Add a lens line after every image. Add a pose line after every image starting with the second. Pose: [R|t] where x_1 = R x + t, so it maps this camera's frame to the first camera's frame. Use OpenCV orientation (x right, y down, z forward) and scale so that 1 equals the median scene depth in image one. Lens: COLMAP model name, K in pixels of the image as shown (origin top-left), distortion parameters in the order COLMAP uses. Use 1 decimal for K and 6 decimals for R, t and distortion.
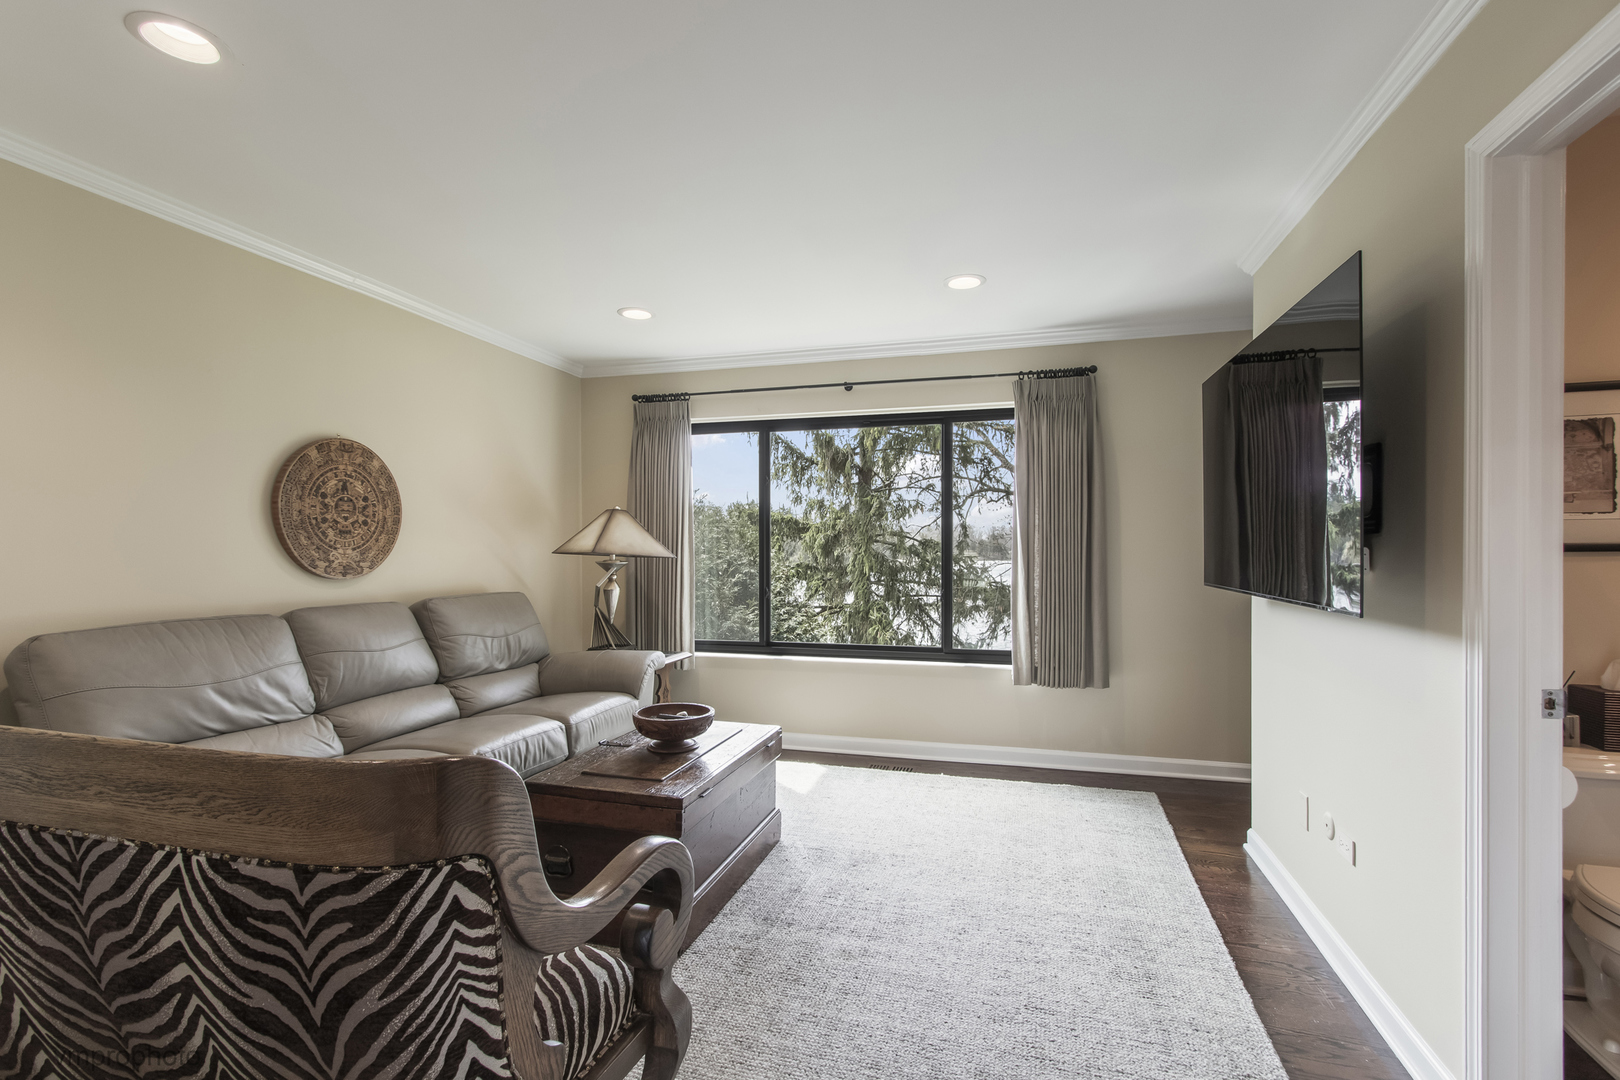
lens RADIAL K [[755.7, 0, 819.6], [0, 755.7, 545.4], [0, 0, 1]] dist [0.000855, -0.001202]
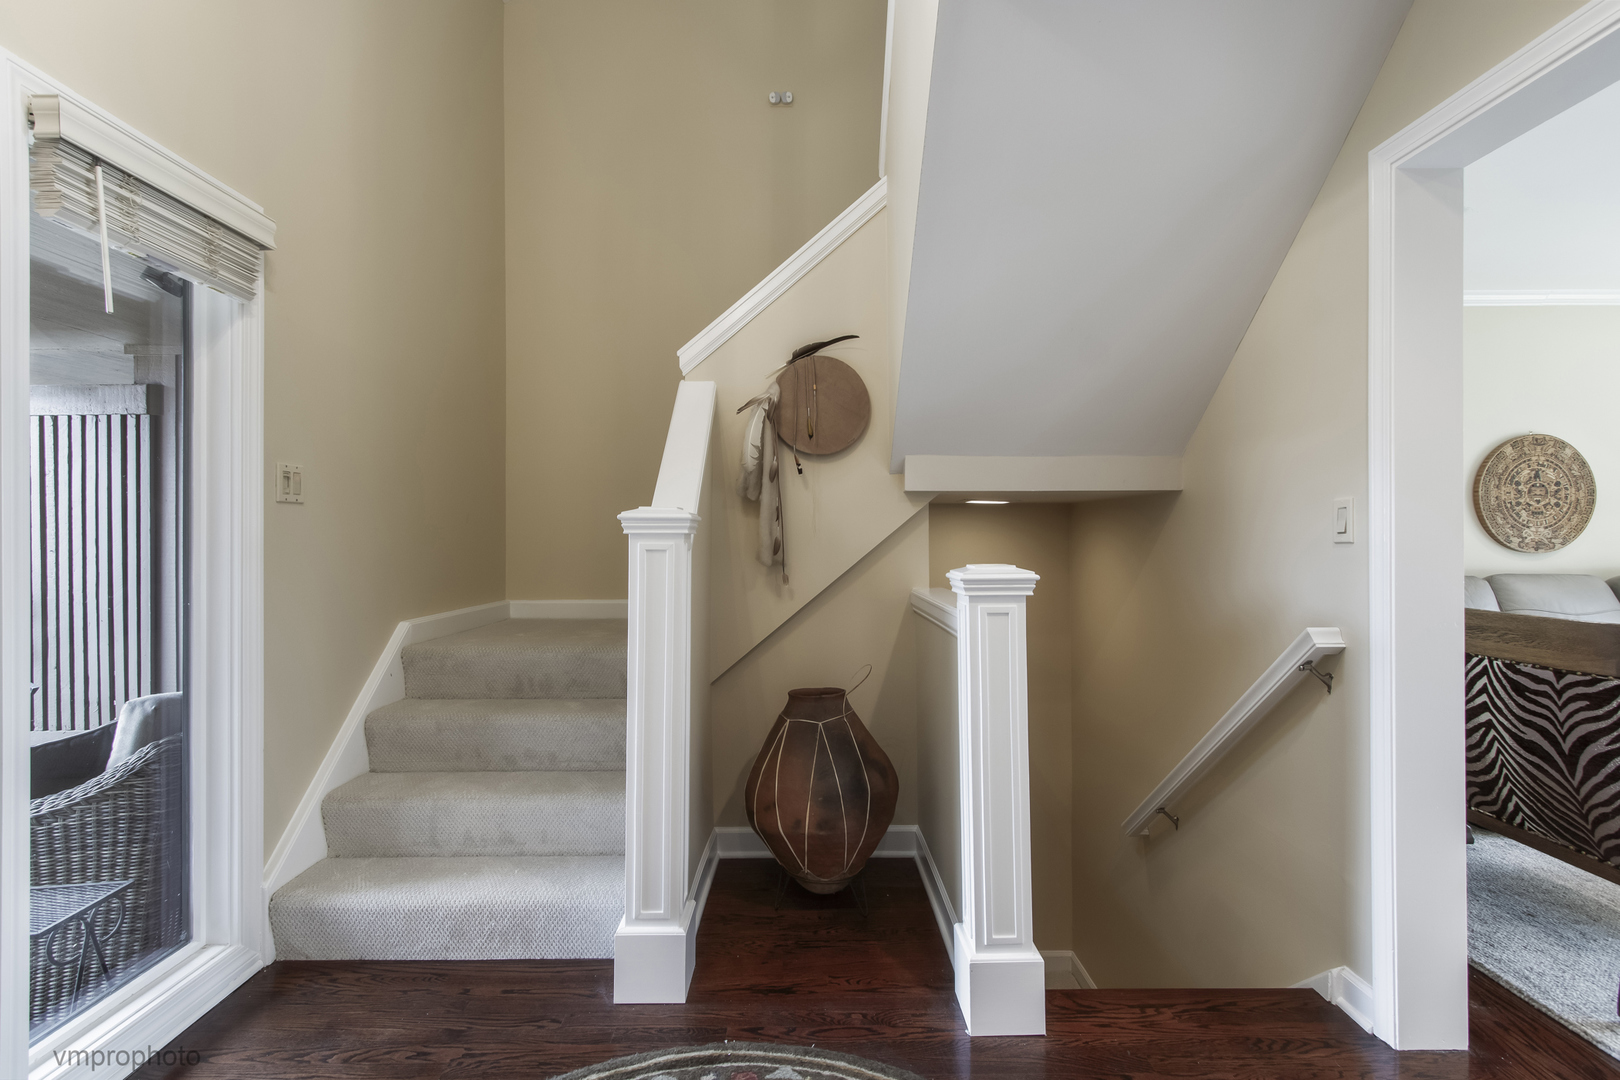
lens RADIAL K [[755.7, 0, 804.7], [0, 755.7, 536.2], [0, 0, 1]] dist [0.000855, -0.001202]
pose [[0.264136, -0.002794, -0.964481, 0.610529], [0.006281, 0.999980, -0.001177, 0.037442], [0.964465, -0.005747, 0.264148, -1.222166]]
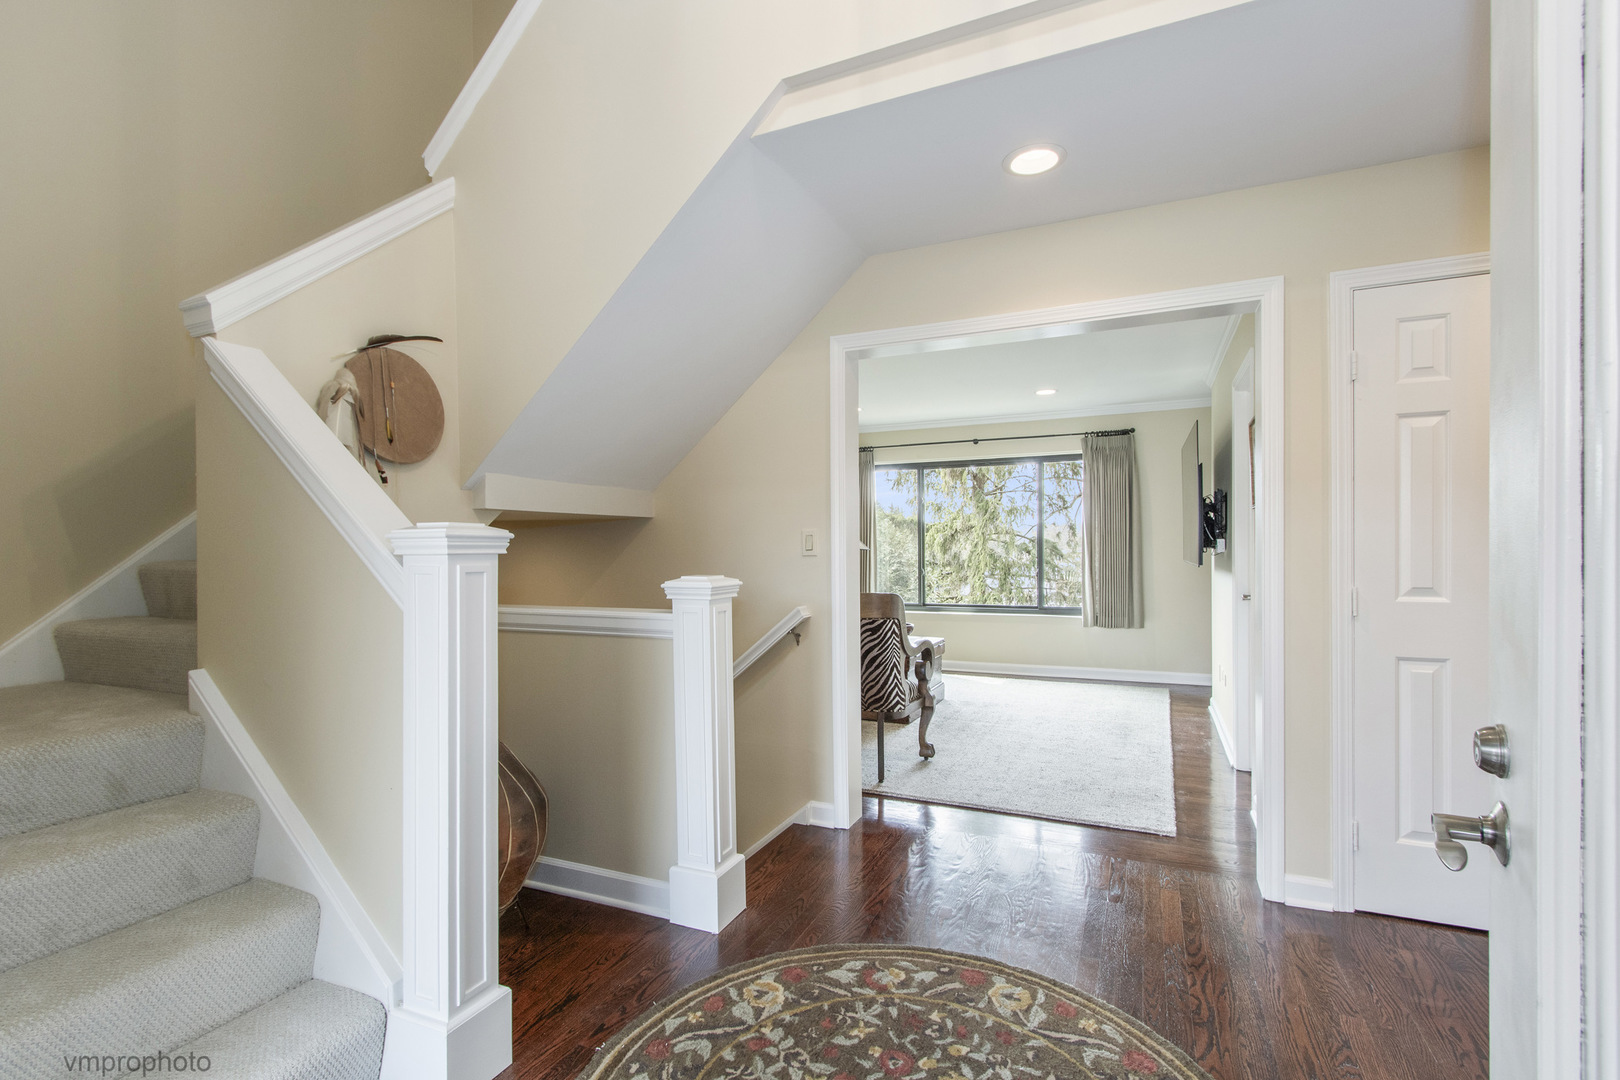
lens RADIAL K [[755.7, 0, 809.3], [0, 755.7, 548.6], [0, 0, 1]] dist [0.000855, -0.001202]
pose [[0.987601, -0.008221, -0.156769, -0.237253], [0.008959, 0.999952, 0.004004, 0.018613], [0.156729, -0.005358, 0.987627, -2.473970]]
